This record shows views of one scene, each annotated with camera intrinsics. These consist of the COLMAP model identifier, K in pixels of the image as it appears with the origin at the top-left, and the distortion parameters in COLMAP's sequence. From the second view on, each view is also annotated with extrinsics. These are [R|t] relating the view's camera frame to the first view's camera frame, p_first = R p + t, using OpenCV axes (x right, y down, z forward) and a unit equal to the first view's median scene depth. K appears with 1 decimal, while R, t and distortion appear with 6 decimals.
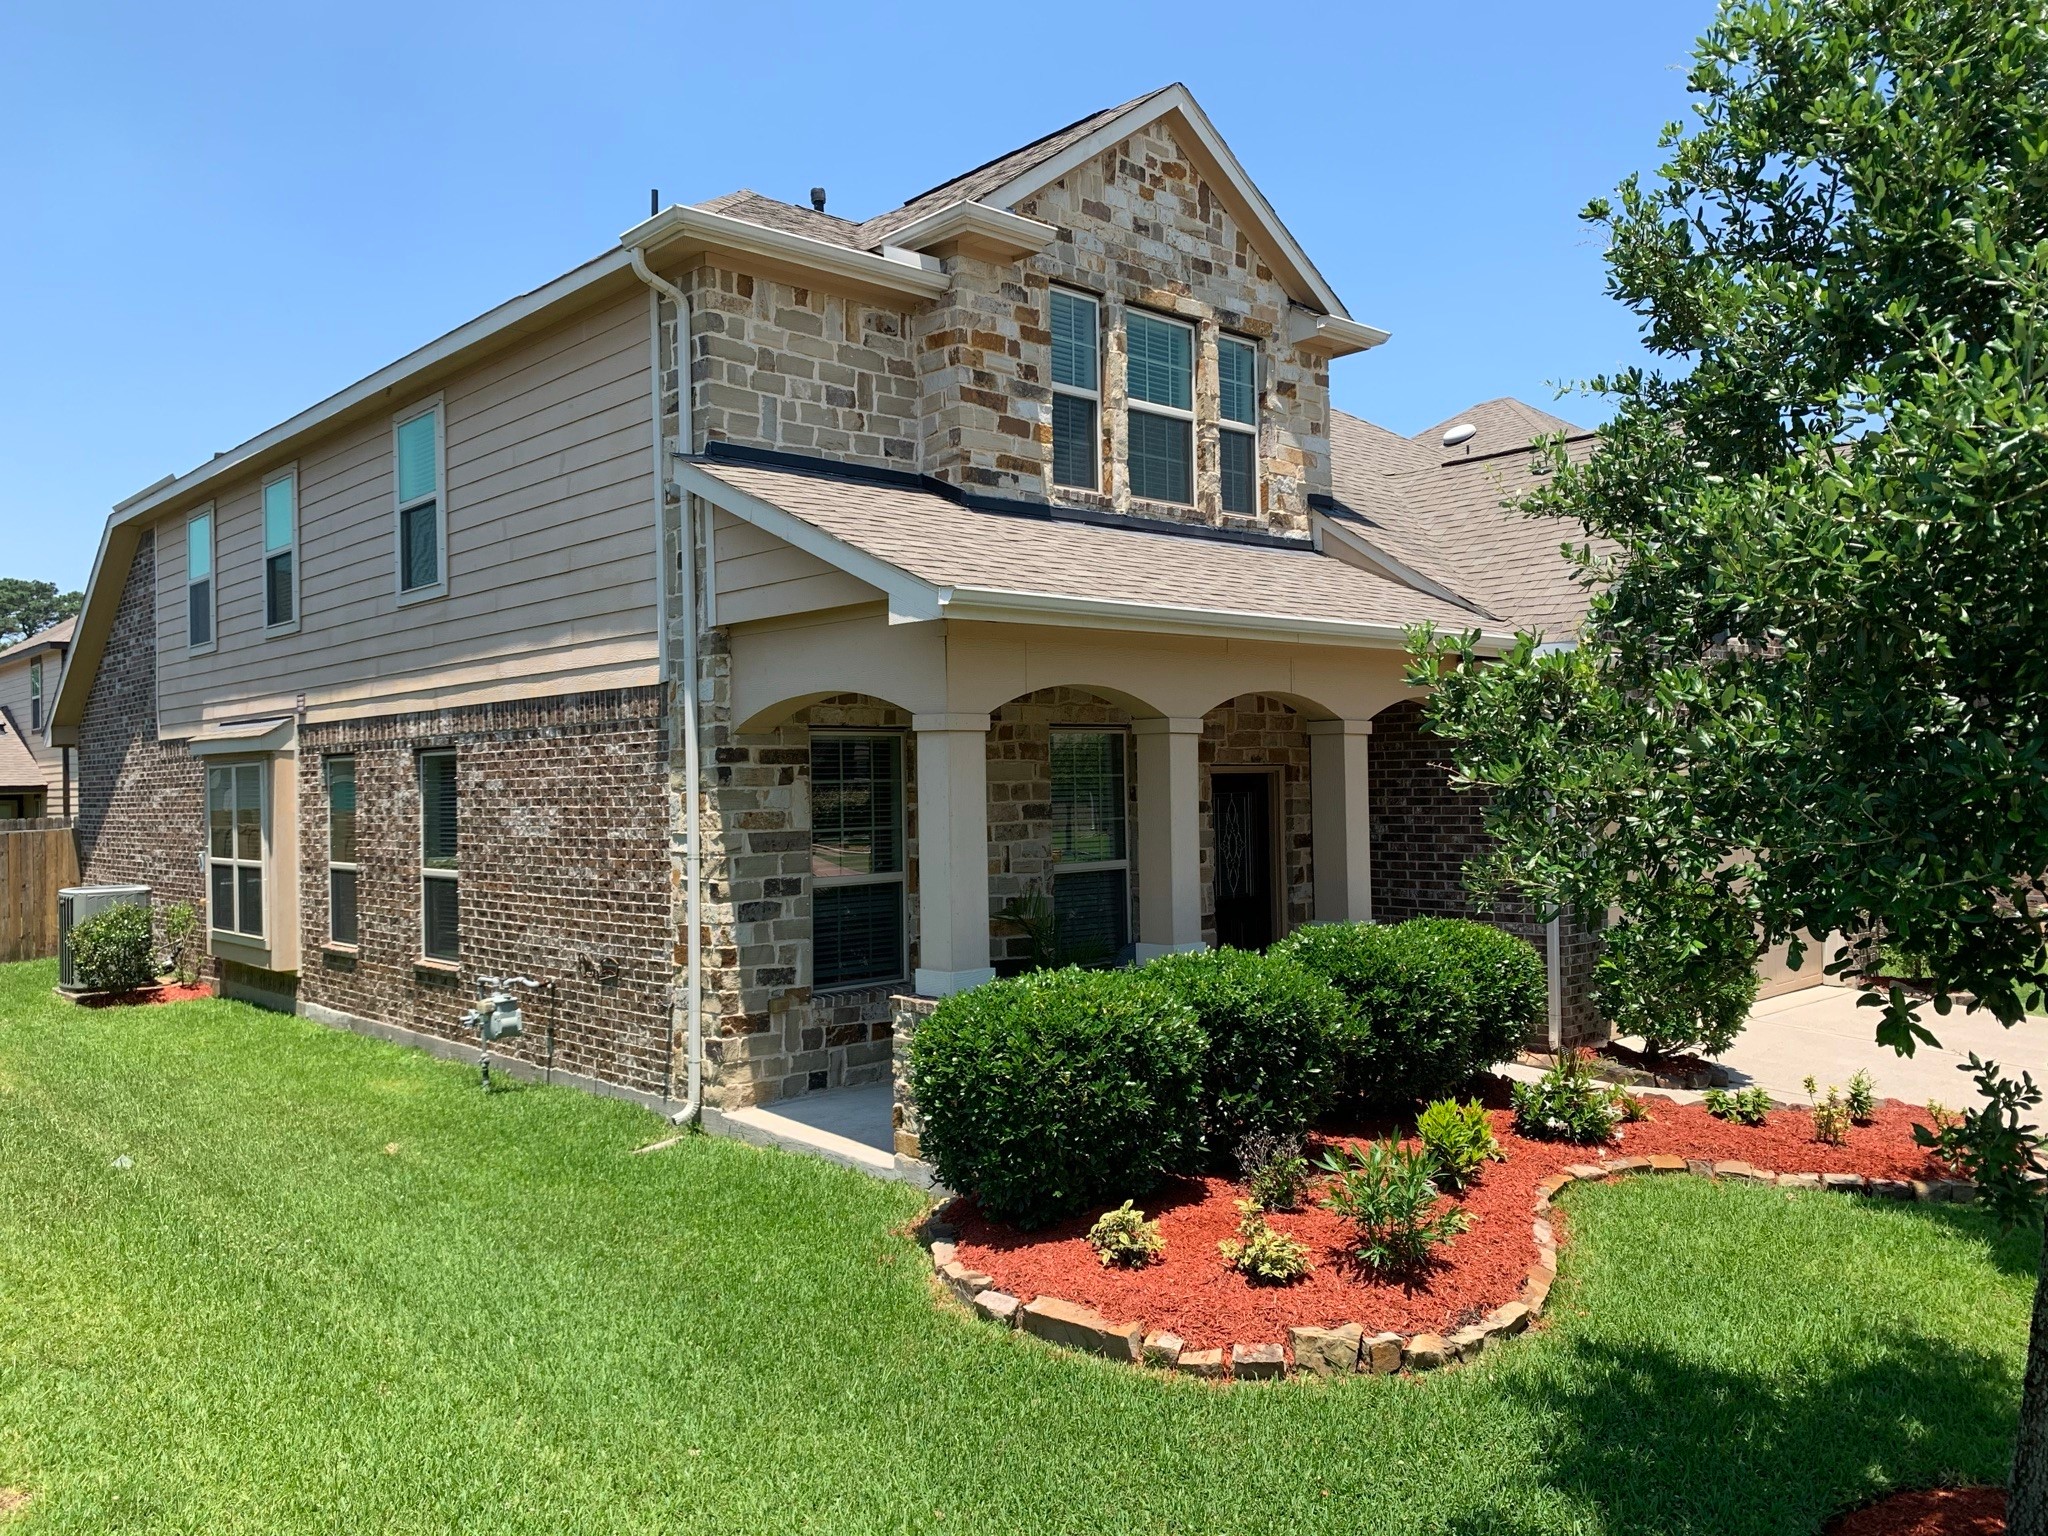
lens RADIAL K [[1575.4, 0, 1024.0], [0, 1575.4, 768.0], [0, 0, 1]] dist [0.001944, -0.002265]
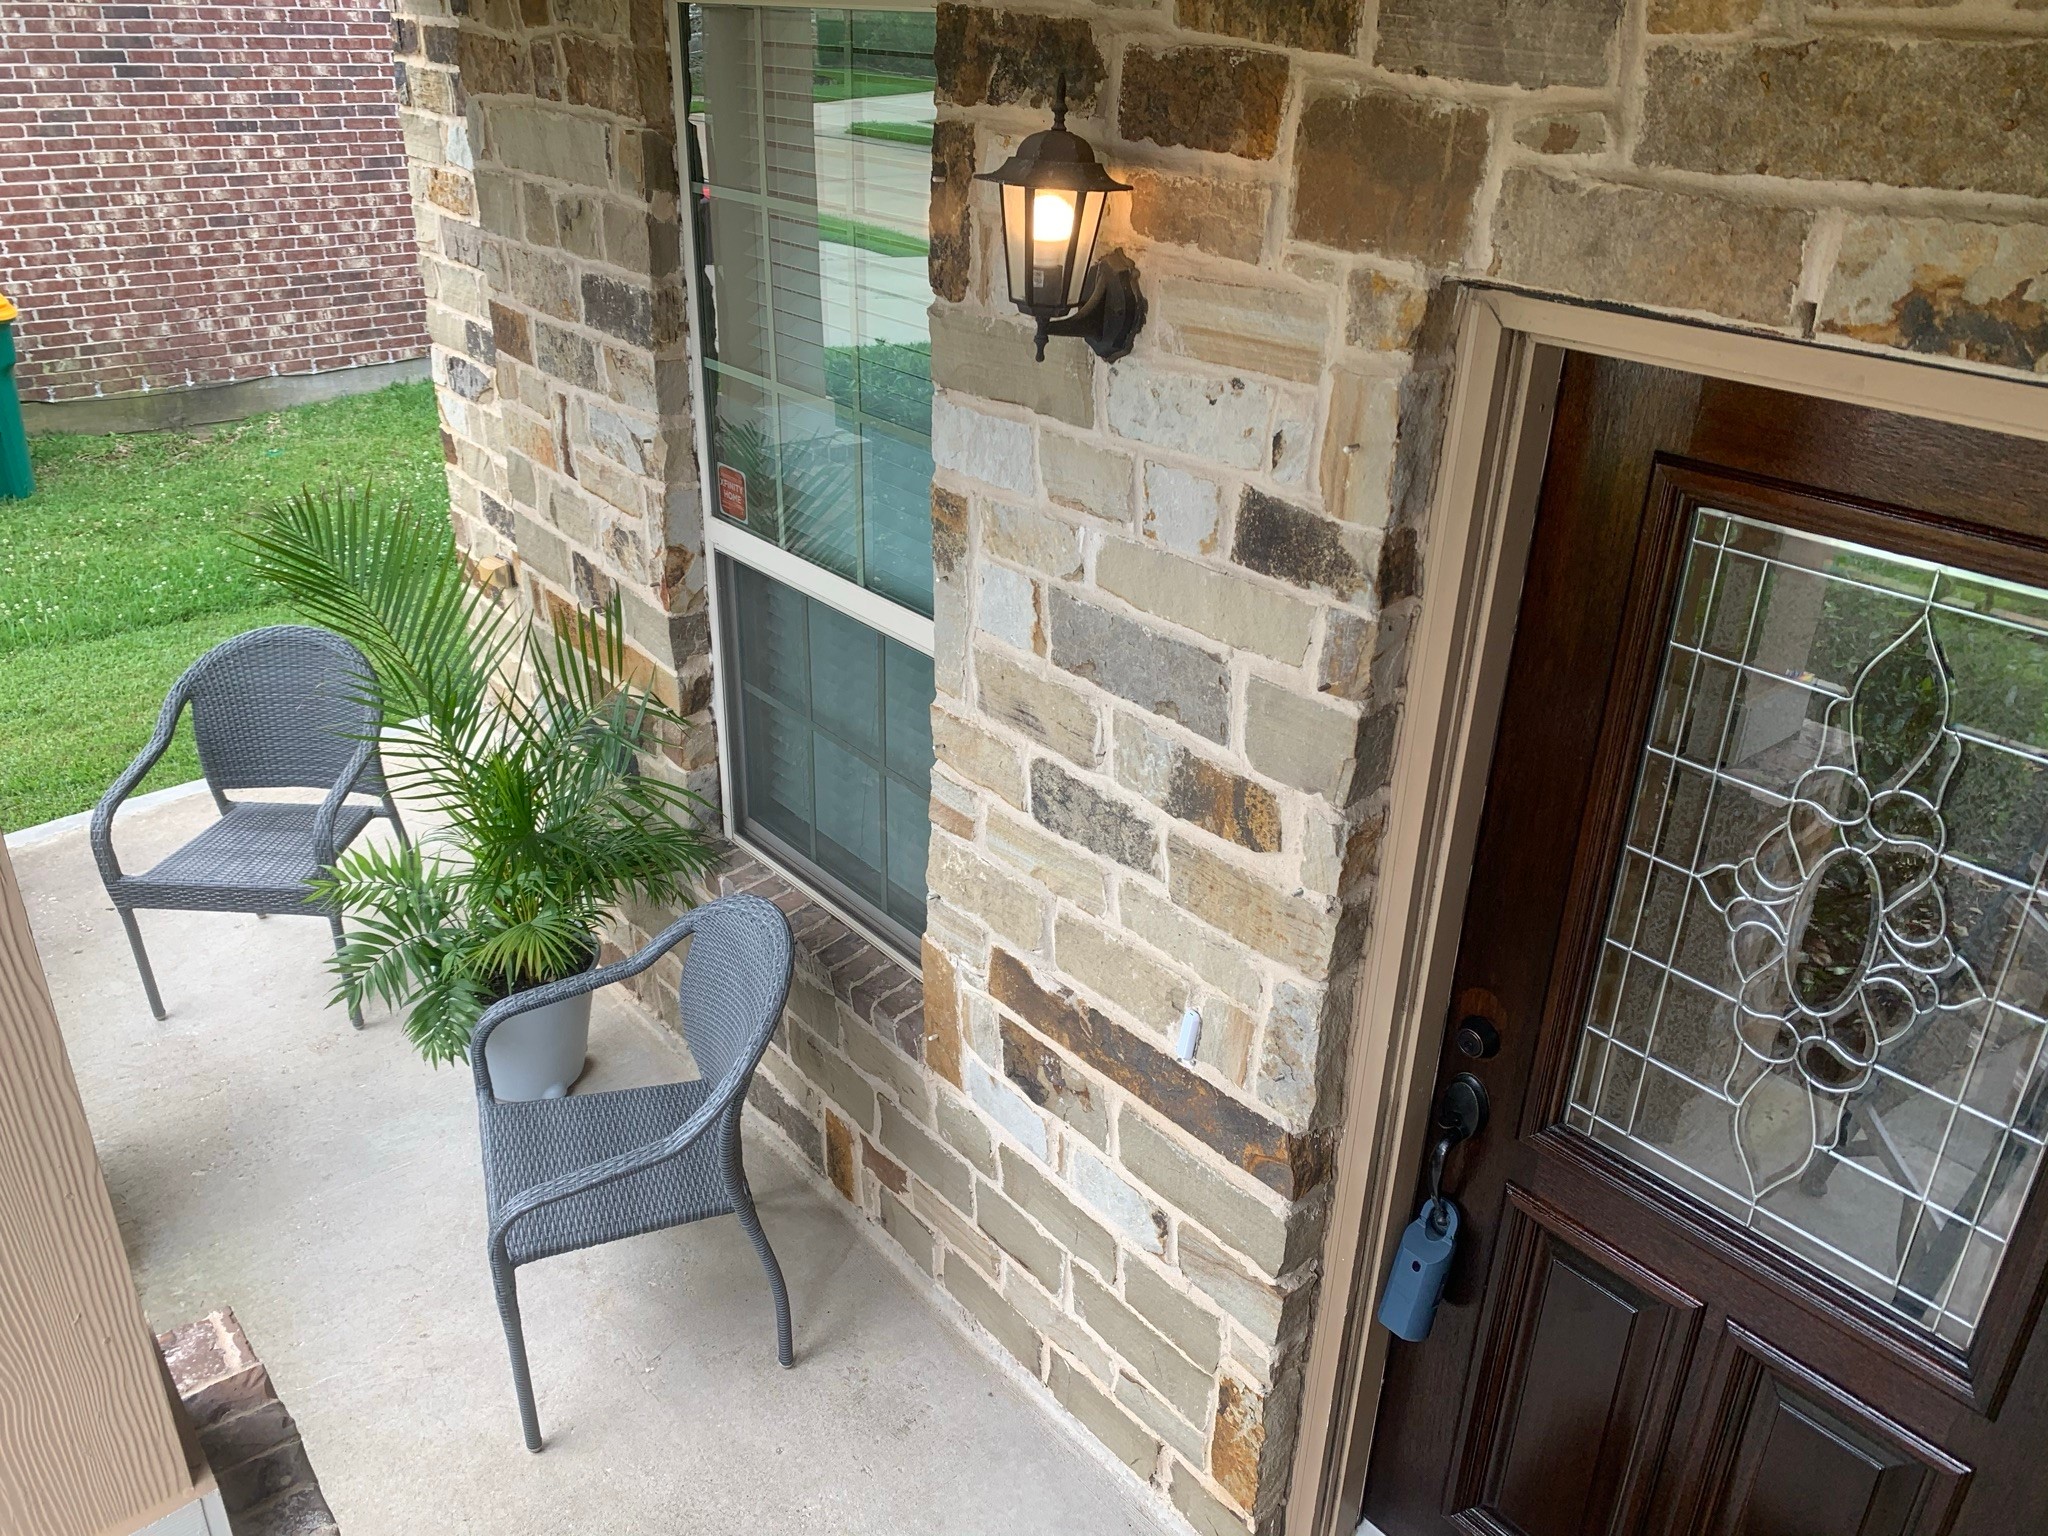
lens RADIAL K [[1575.4, 0, 1024.0], [0, 1575.4, 768.0], [0, 0, 1]] dist [0.001944, -0.002265]
pose [[-0.039561, 0.456808, -0.888685, 0.293672], [-0.027223, 0.888558, 0.457955, -0.030726], [0.998846, 0.042310, -0.022716, 1.068447]]
